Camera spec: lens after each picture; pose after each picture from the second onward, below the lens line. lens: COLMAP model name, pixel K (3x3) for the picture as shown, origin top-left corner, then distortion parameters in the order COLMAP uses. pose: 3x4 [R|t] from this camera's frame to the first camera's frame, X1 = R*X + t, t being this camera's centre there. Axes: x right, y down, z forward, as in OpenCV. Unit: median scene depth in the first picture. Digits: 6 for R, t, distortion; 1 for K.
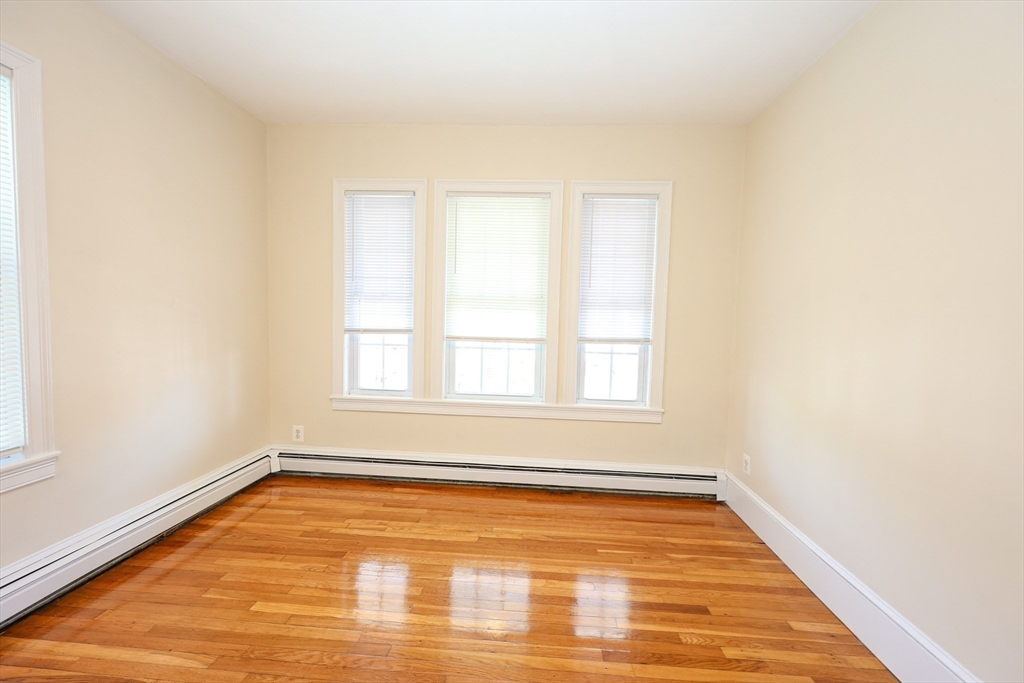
lens RADIAL K [[466.9, 0, 503.9], [0, 466.9, 361.6], [0, 0, 1]] dist [0.003133, -0.000076]
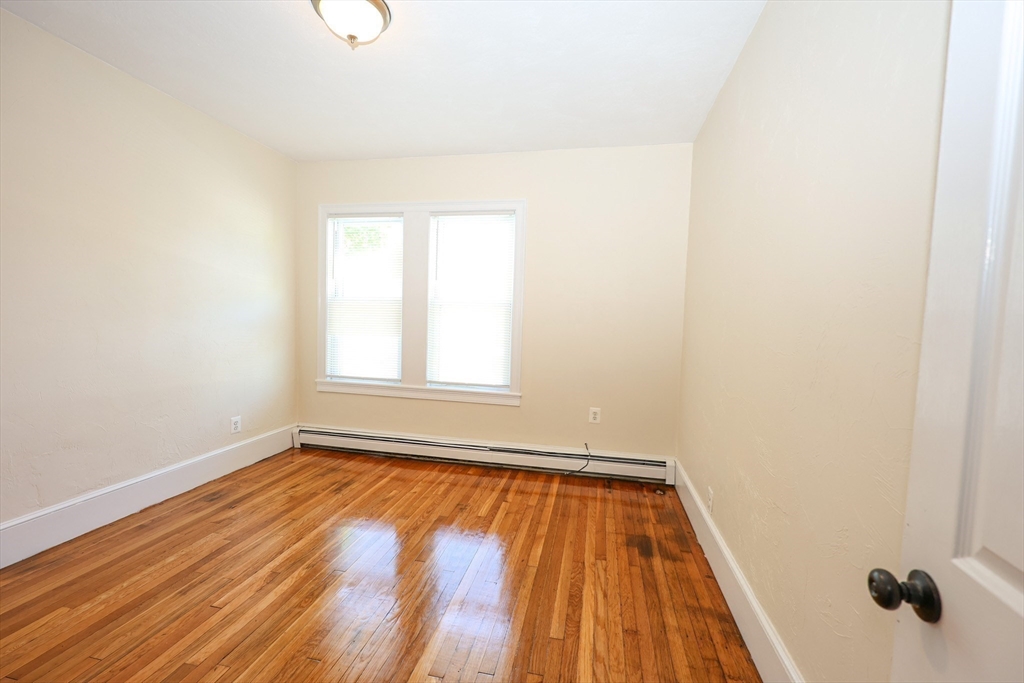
lens RADIAL K [[415.3, 0, 510.9], [0, 415.3, 339.1], [0, 0, 1]] dist [-0.003206, 0.001684]
pose [[0.992819, 0.004624, -0.119533, 0.211454], [-0.010098, 0.998926, -0.045228, 0.007000], [0.119196, 0.046110, 0.991799, -0.011621]]
